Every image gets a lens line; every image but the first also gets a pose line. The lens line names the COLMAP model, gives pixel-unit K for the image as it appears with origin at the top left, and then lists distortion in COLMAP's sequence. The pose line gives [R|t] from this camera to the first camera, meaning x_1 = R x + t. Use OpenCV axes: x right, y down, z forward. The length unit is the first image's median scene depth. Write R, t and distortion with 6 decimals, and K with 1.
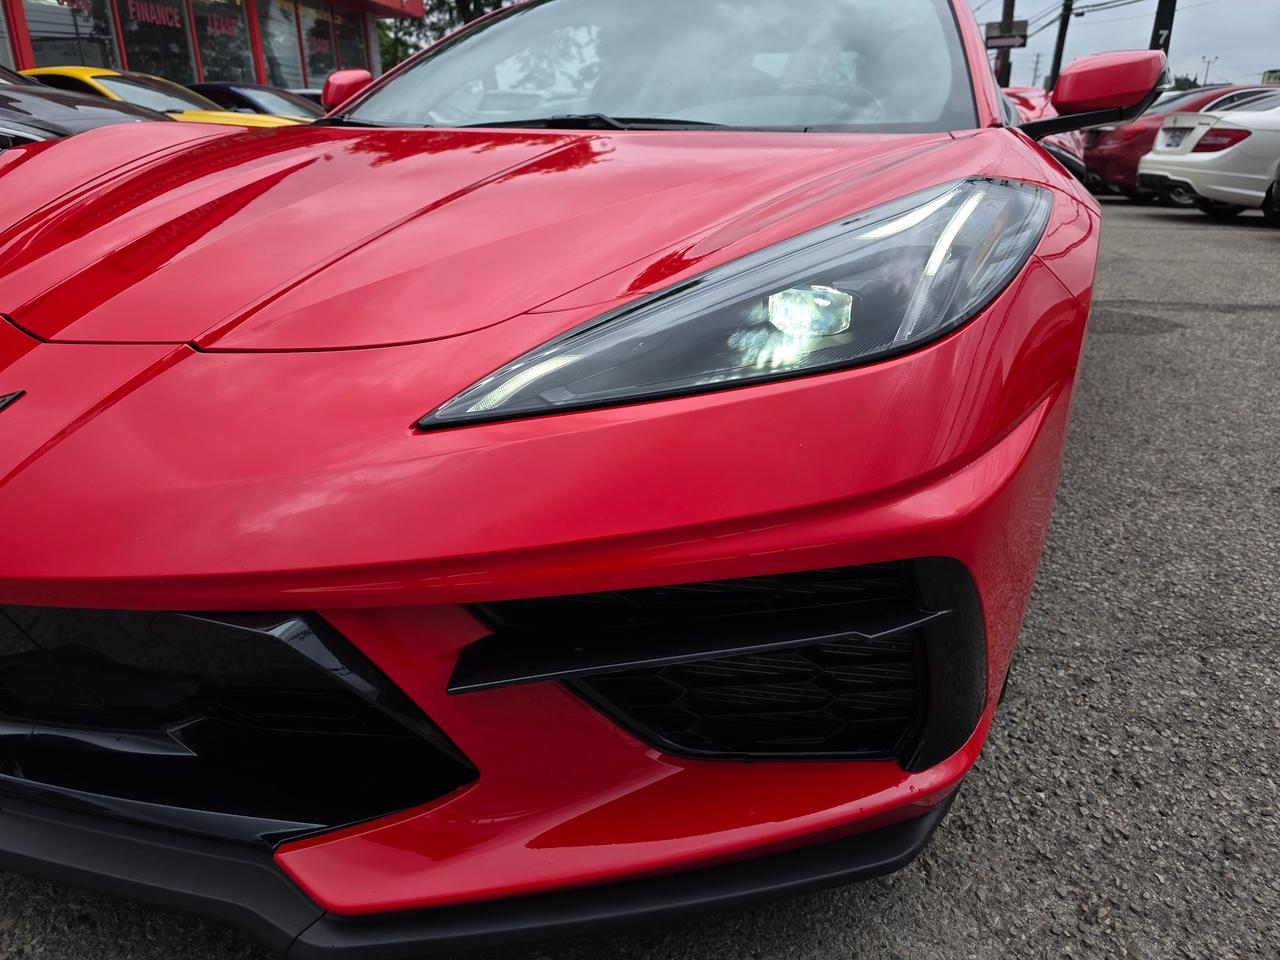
lens RADIAL K [[871.1, 0, 610.4], [0, 871.1, 437.3], [0, 0, 1]] dist [0.049393, -0.051127]
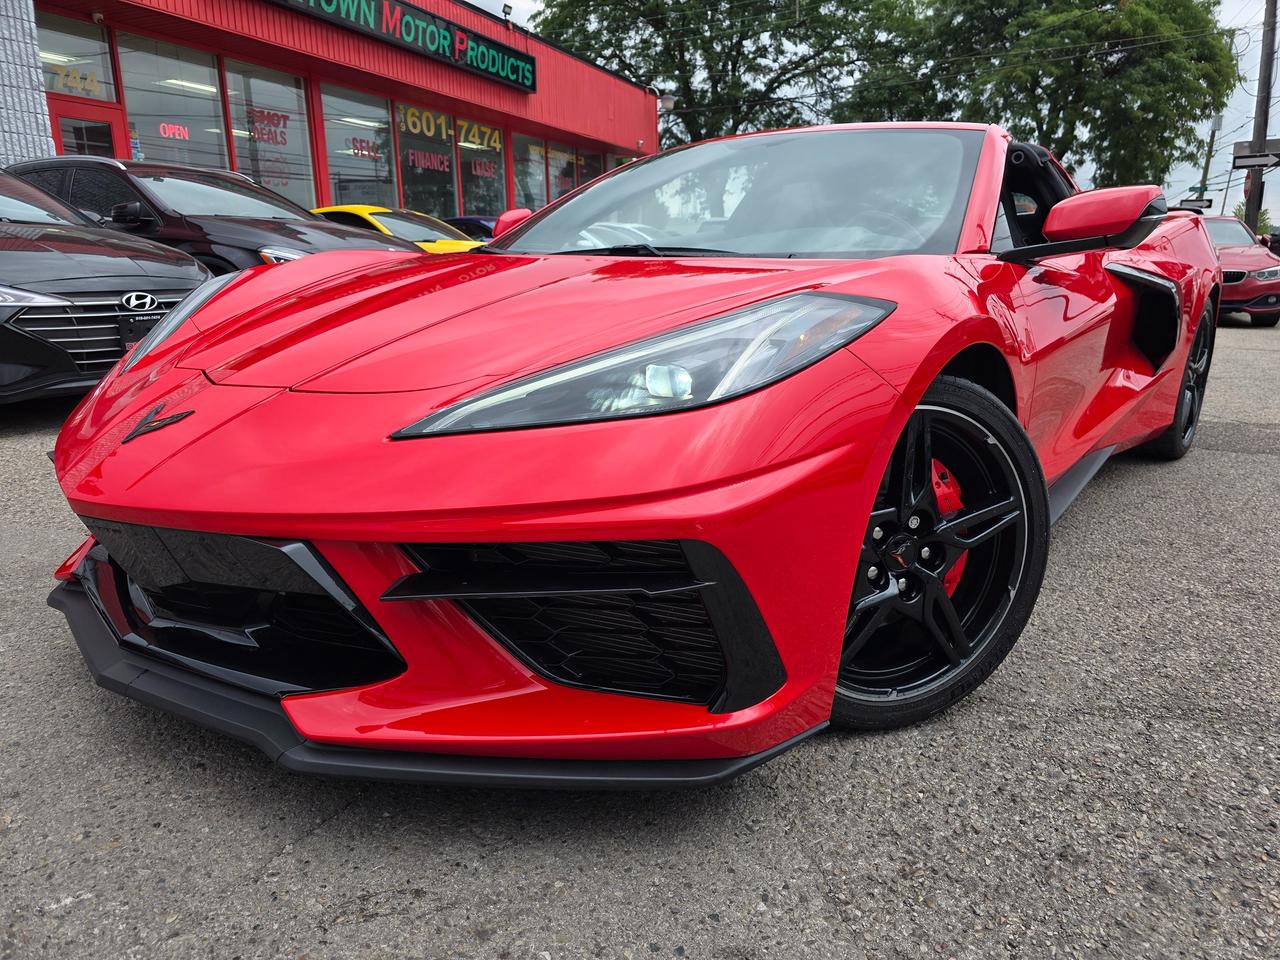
lens RADIAL K [[871.1, 0, 660.5], [0, 871.1, 477.5], [0, 0, 1]] dist [0.049393, -0.051127]
pose [[0.974995, 0.050857, -0.216330, 0.331631], [-0.069196, 0.994544, -0.078059, 0.081093], [0.211180, 0.091077, 0.973195, -0.247067]]
